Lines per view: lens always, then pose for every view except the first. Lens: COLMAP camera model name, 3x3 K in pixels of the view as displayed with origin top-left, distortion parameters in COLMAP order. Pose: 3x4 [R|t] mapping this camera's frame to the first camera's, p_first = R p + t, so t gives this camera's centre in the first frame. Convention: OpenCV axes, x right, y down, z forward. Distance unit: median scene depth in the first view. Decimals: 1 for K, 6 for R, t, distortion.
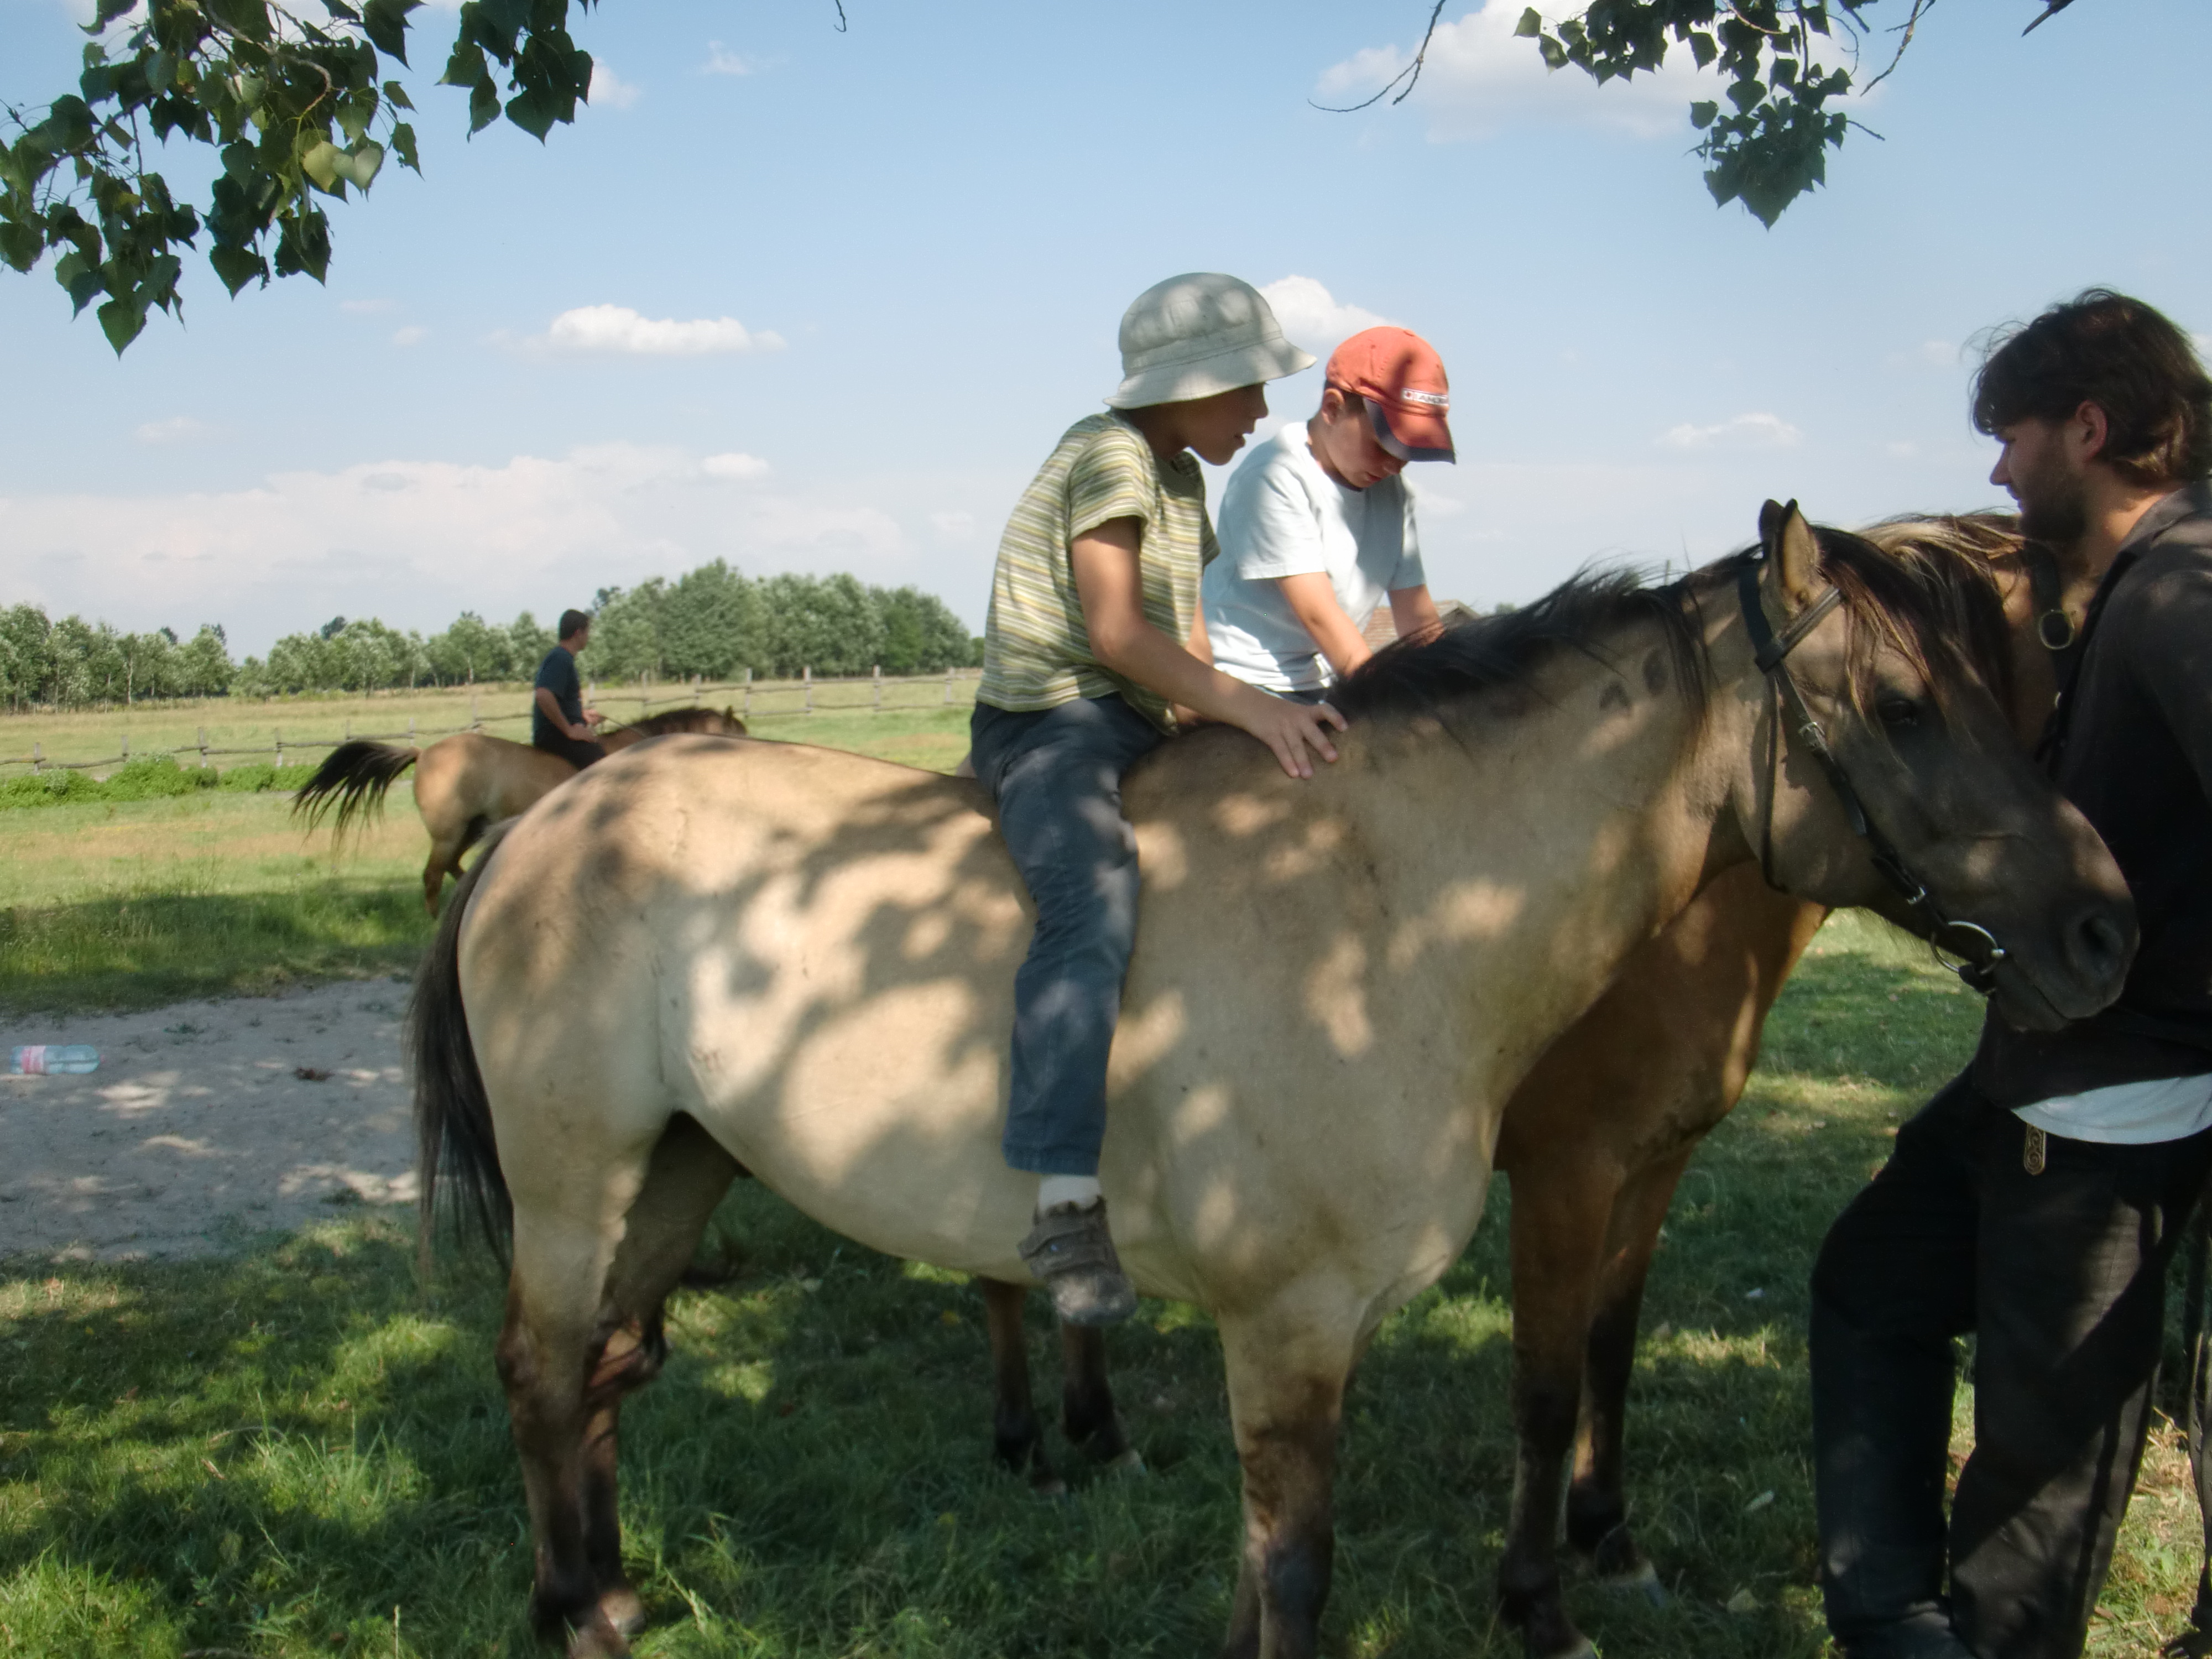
lens RADIAL K [[2467.7, 0, 1070.0], [0, 2467.7, 838.5], [0, 0, 1]] dist [-0.313089, 1.251293]
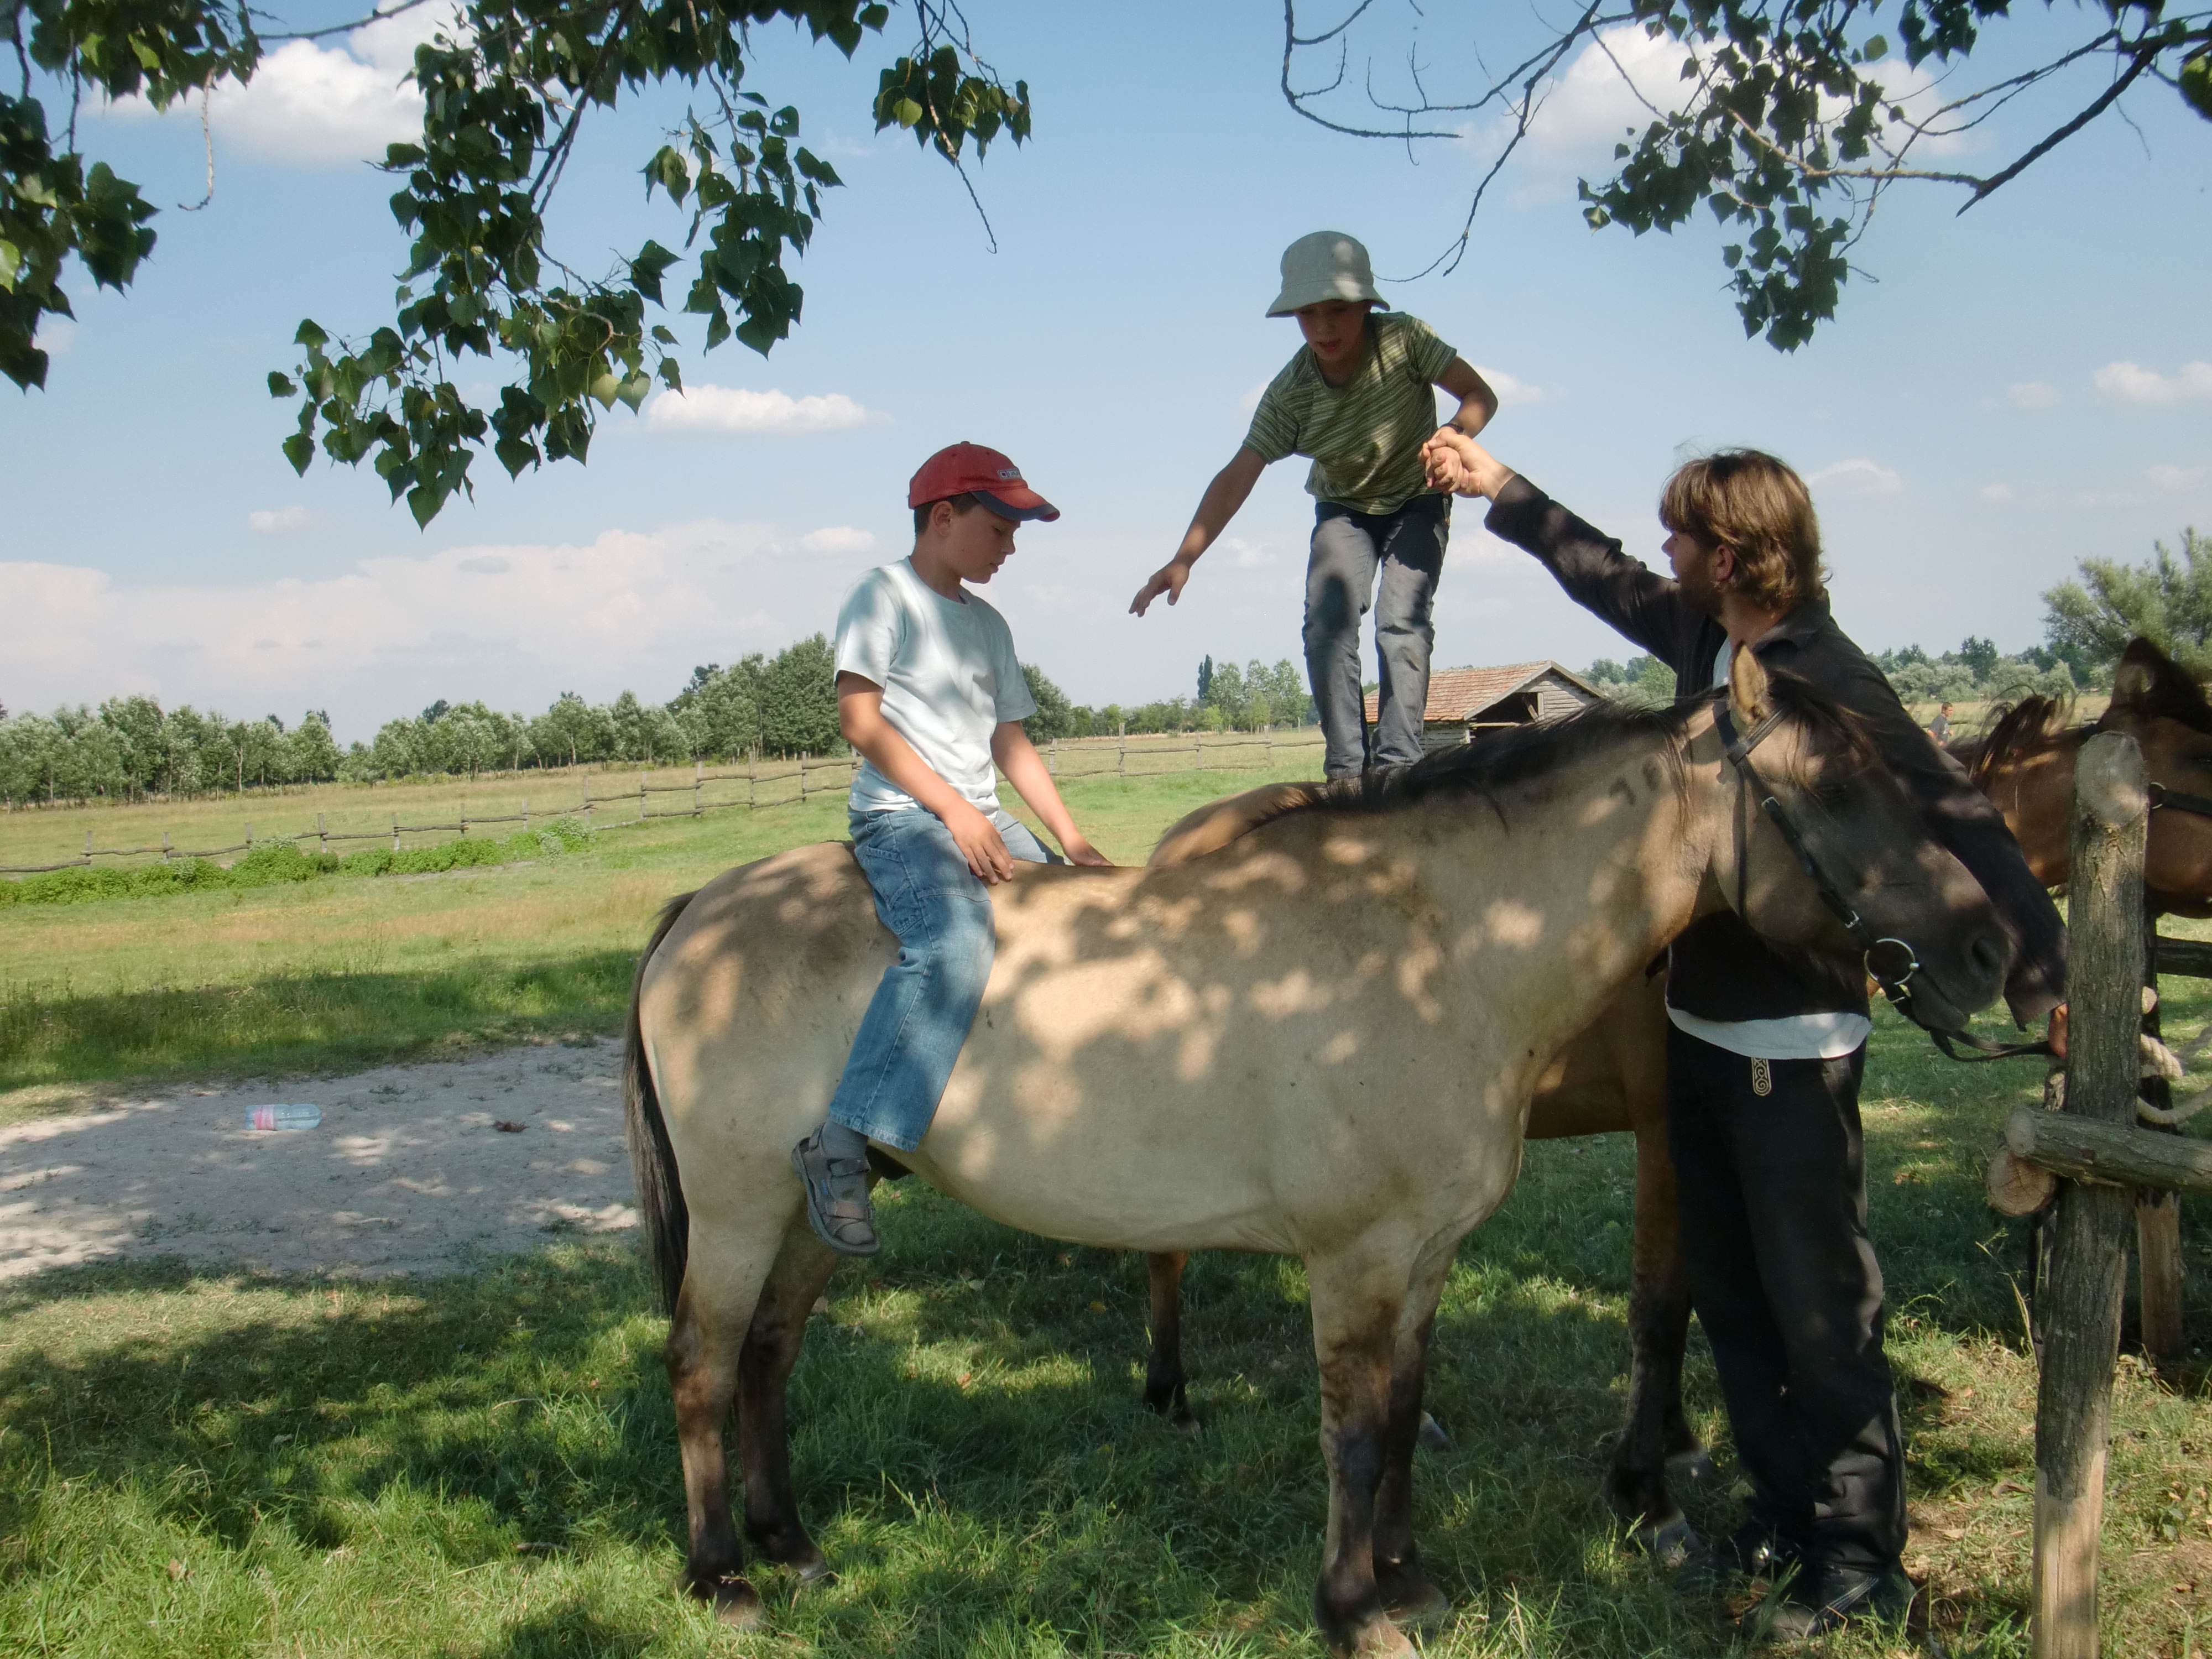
lens RADIAL K [[2467.7, 0, 1070.0], [0, 2467.7, 838.5], [0, 0, 1]] dist [-0.313089, 1.251293]
pose [[0.998881, -0.021451, -0.042157, -0.008163], [0.020259, 0.999388, -0.028508, 0.003031], [0.042743, 0.027622, 0.998704, -0.212085]]
